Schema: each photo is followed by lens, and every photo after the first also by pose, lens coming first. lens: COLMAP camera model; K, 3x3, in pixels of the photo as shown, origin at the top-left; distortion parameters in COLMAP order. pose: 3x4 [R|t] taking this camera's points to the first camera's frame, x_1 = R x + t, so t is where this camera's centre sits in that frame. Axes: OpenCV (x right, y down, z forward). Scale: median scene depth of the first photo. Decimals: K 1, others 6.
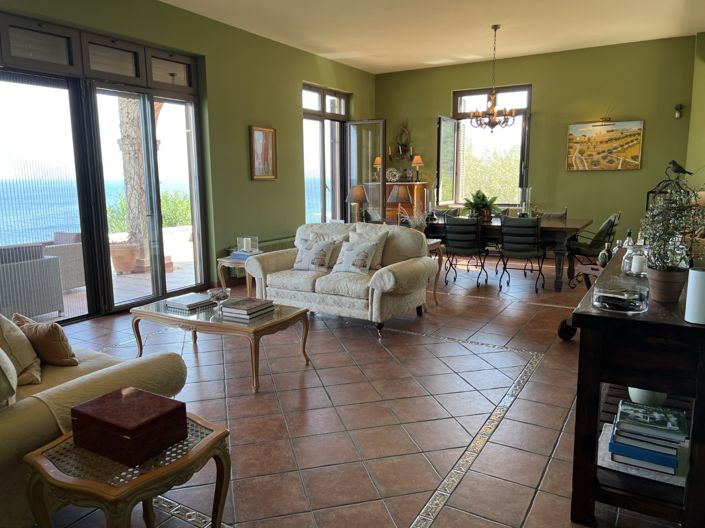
lens RADIAL K [[532.9, 0, 351.6], [0, 532.9, 264.1], [0, 0, 1]] dist [0.014963, 0.003583]
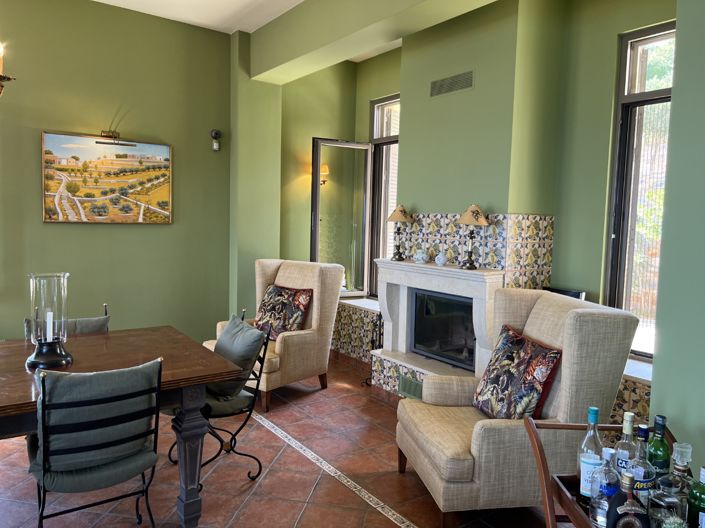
lens RADIAL K [[532.9, 0, 352.6], [0, 532.9, 264.3], [0, 0, 1]] dist [0.014963, 0.003583]
pose [[0.407941, -0.053334, 0.911449, 0.057104], [0.119293, 0.992848, 0.004705, -0.106524], [-0.905182, 0.106811, 0.411385, 0.551257]]
